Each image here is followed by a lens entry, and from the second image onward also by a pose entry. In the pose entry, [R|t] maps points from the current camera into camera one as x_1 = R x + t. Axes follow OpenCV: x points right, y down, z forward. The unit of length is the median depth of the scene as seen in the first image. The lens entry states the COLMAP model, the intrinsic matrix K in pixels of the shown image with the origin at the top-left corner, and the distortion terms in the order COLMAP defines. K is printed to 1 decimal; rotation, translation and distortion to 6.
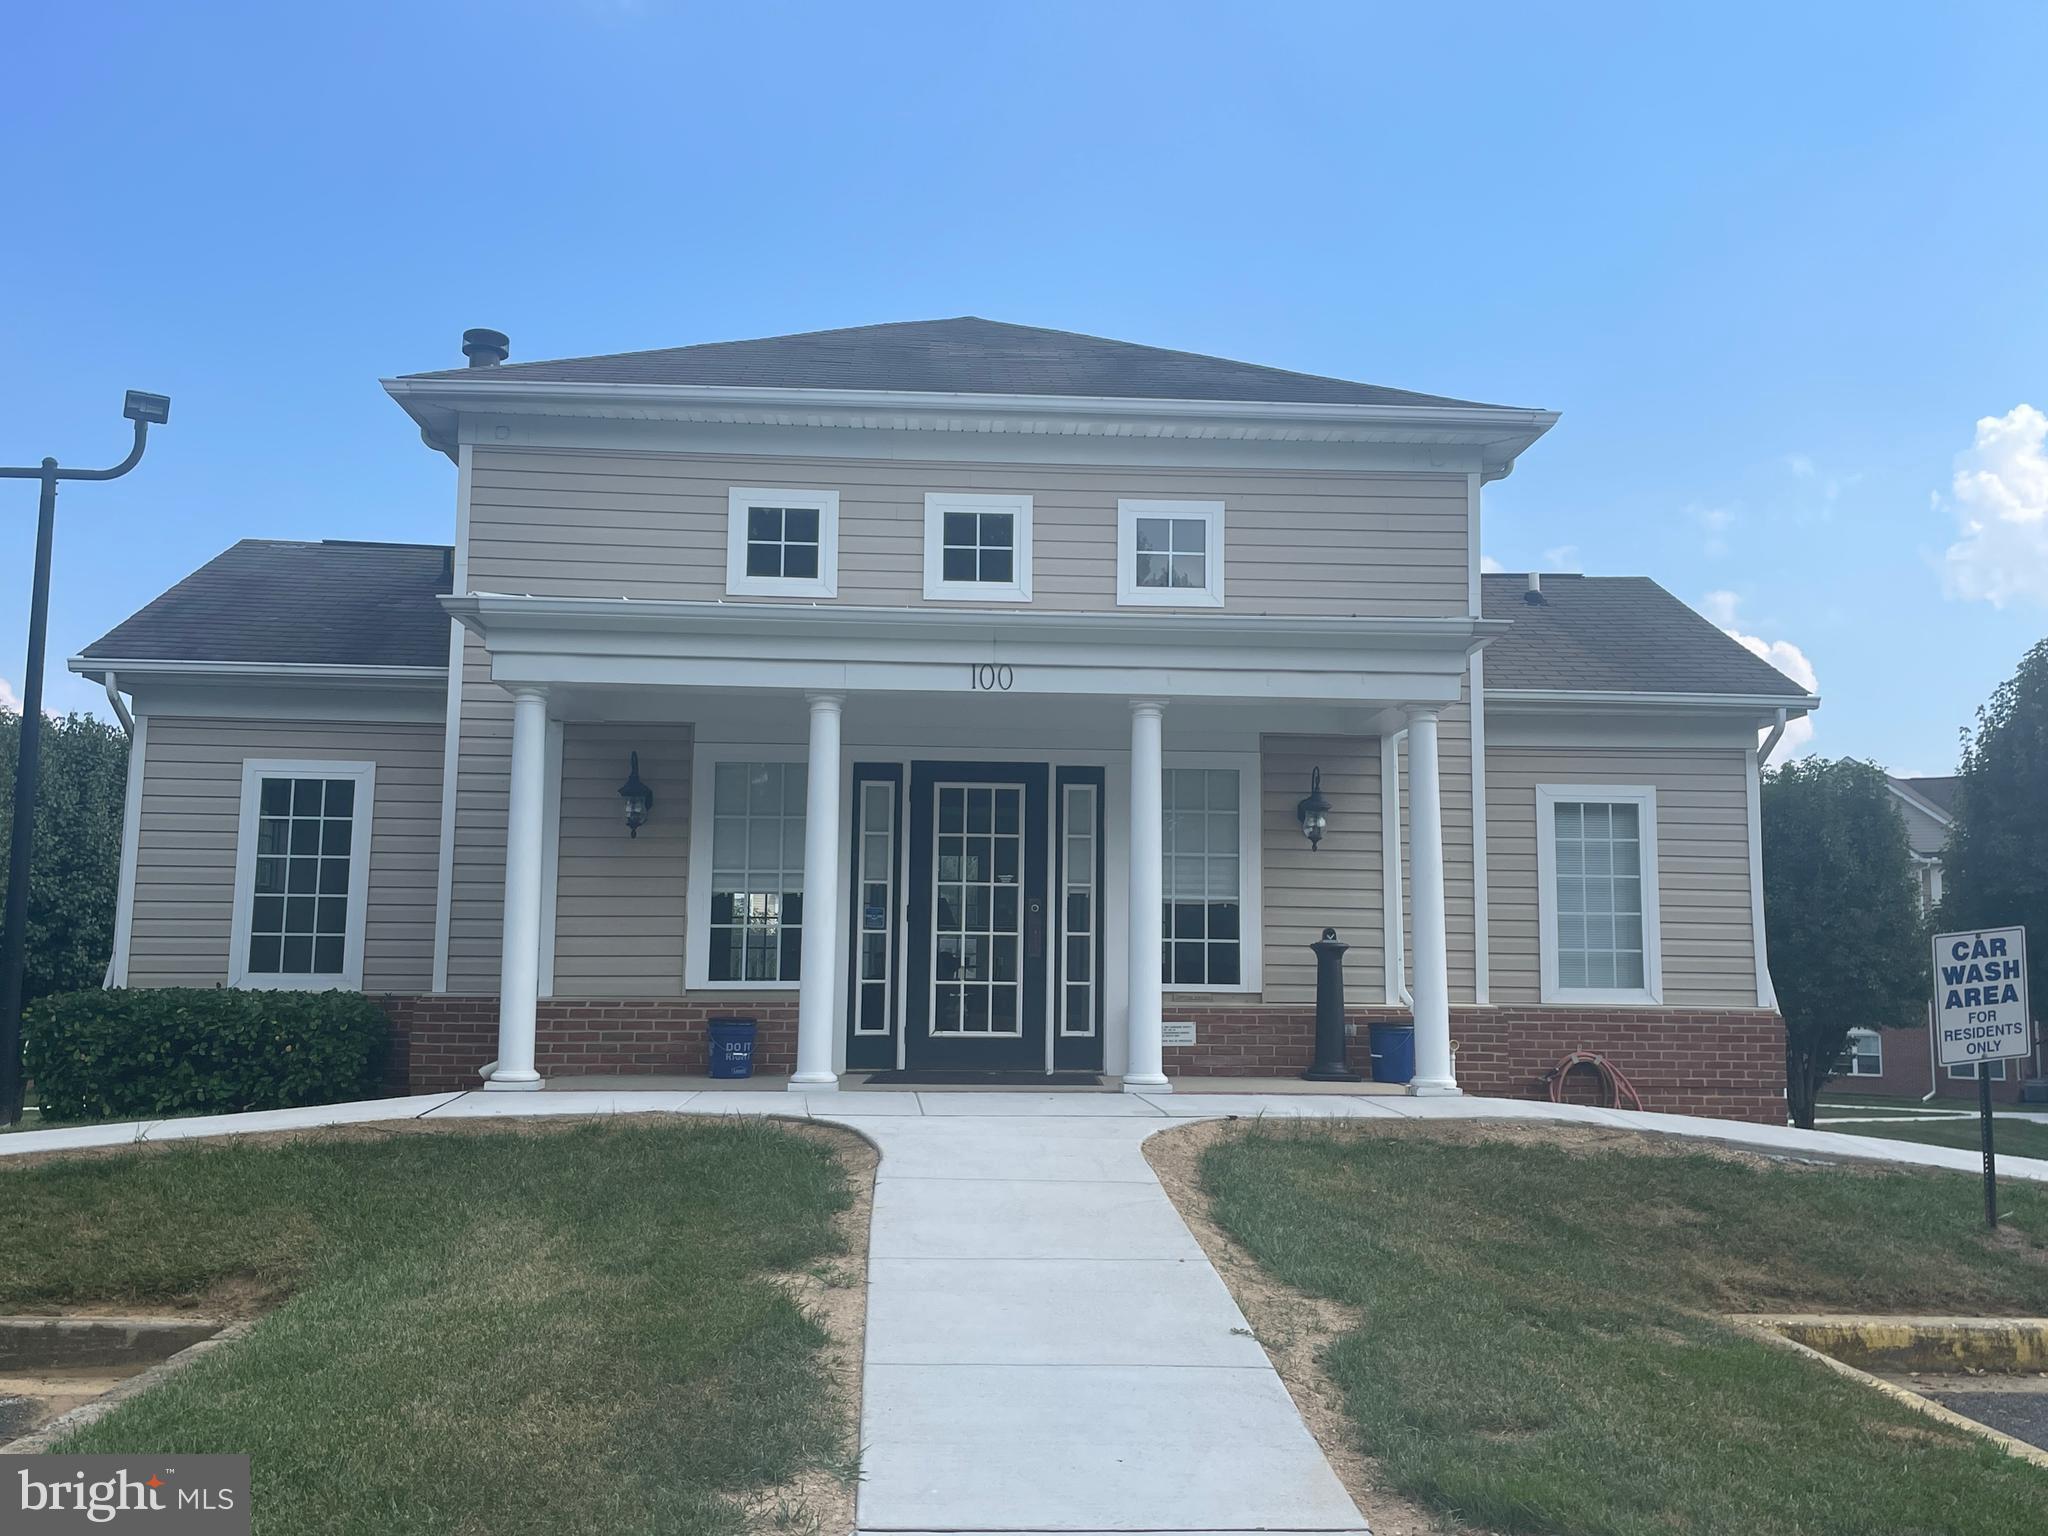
lens RADIAL K [[1924.3, 0, 1026.5], [0, 1924.3, 733.5], [0, 0, 1]] dist [0.123061, -0.205335]
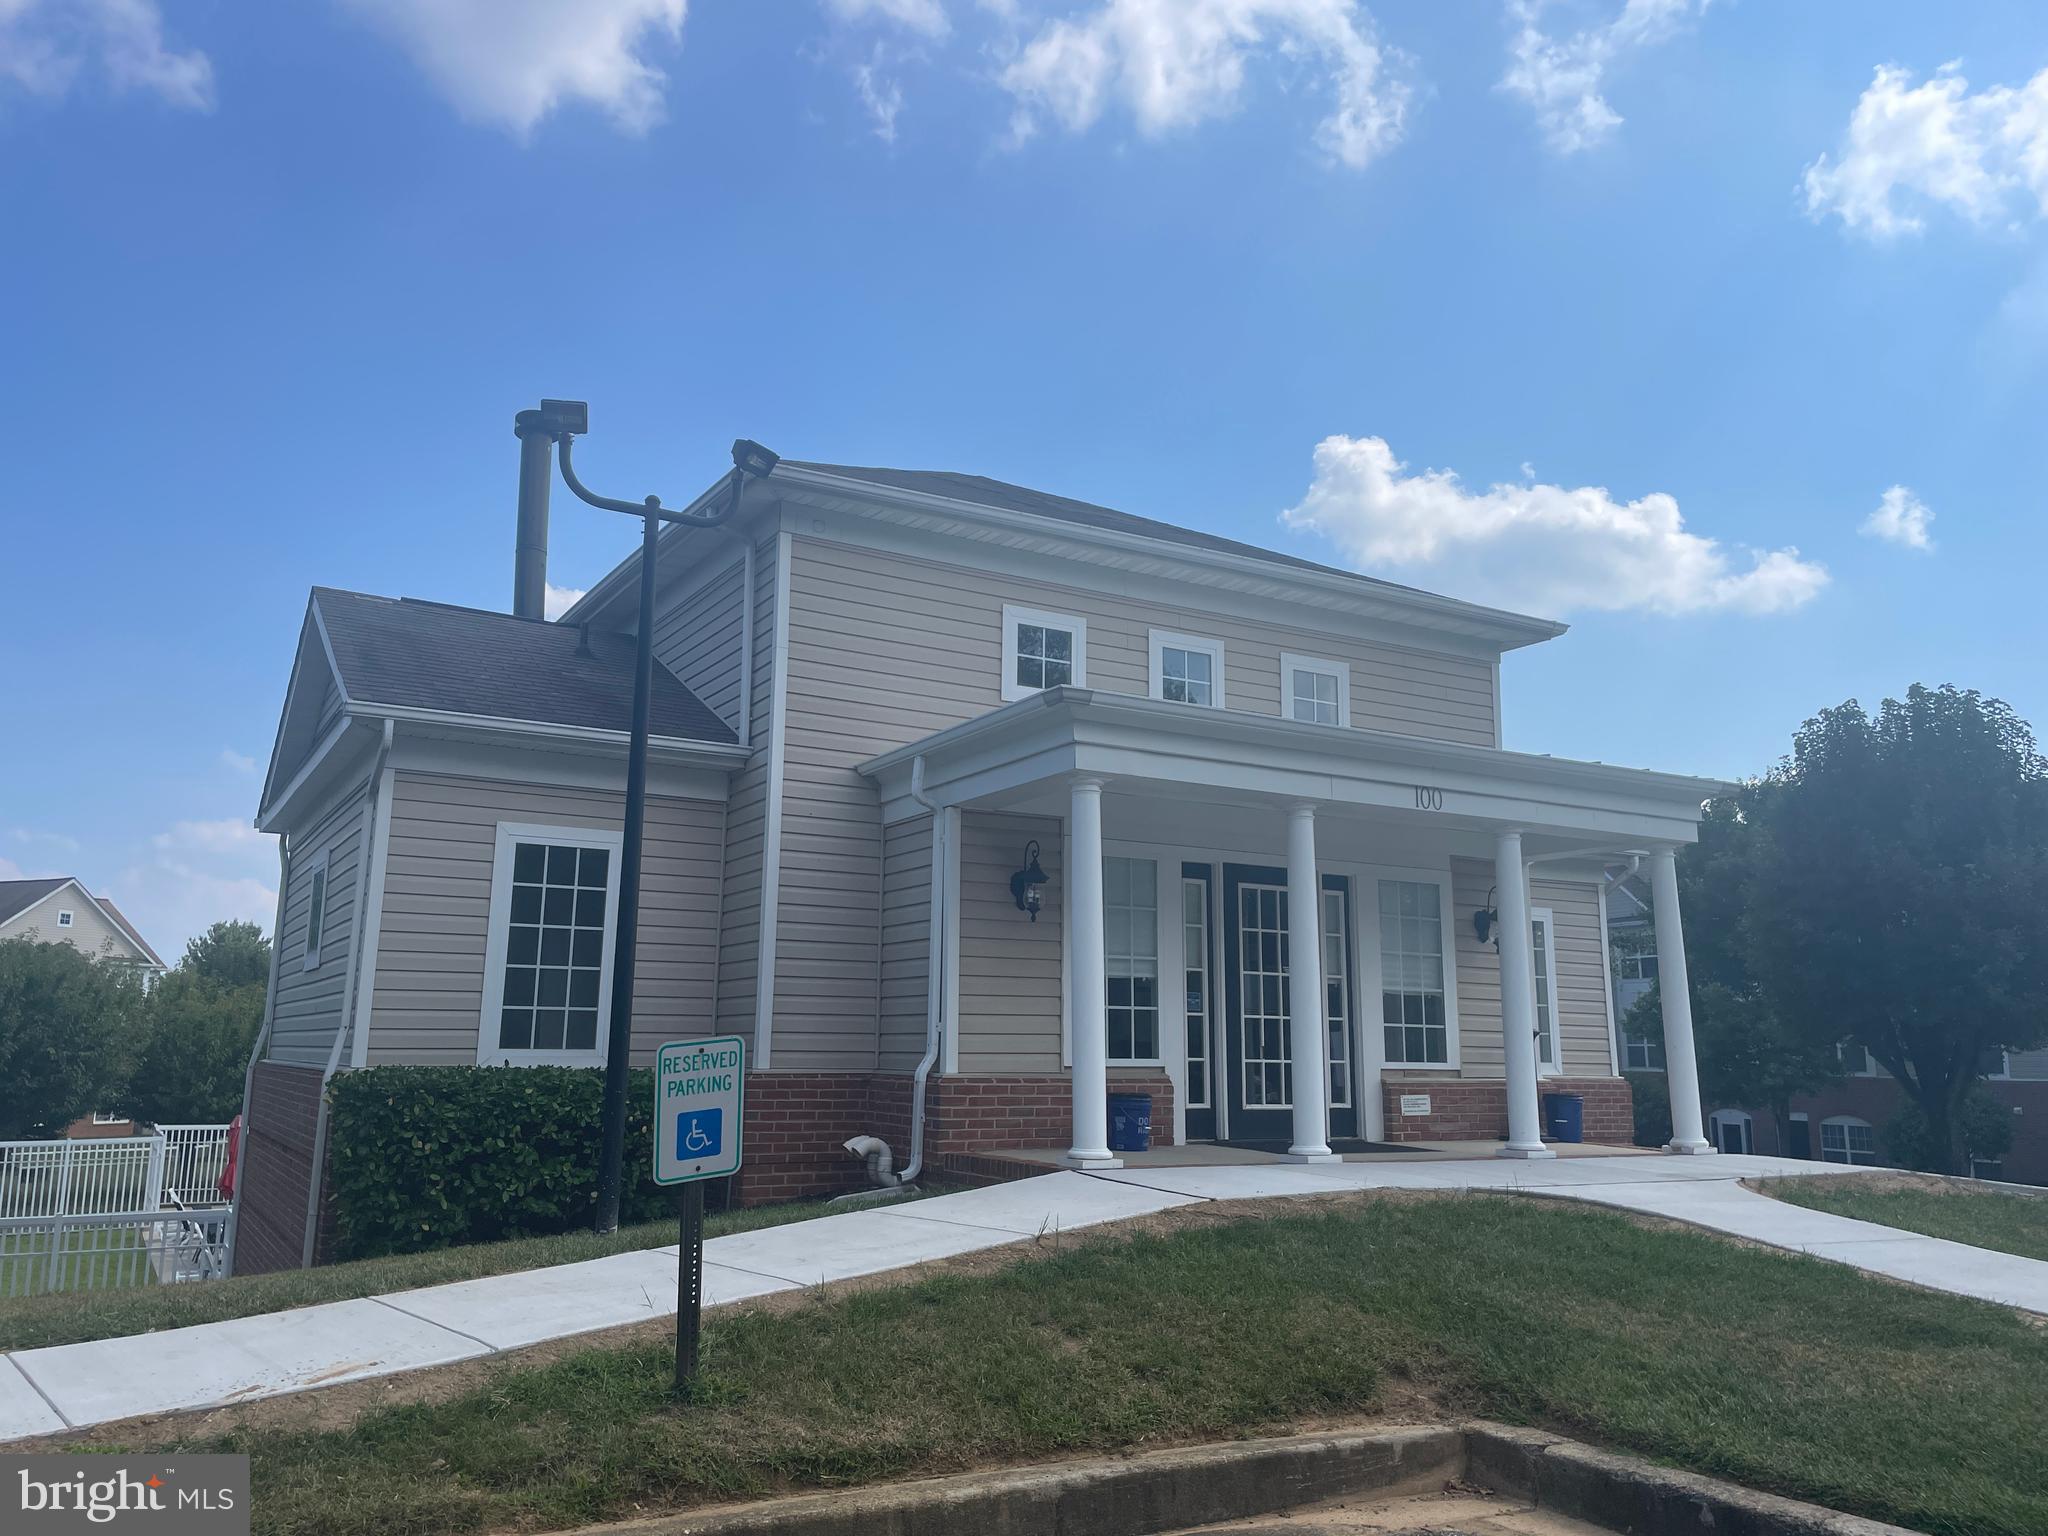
lens RADIAL K [[1553.7, 0, 1027.5], [0, 1553.7, 740.3], [0, 0, 1]] dist [0.115095, -0.161730]
pose [[0.896730, 0.086719, 0.433998, -0.561666], [-0.057768, 0.995161, -0.079487, 0.021712], [-0.438791, 0.046208, 0.897400, 0.216729]]
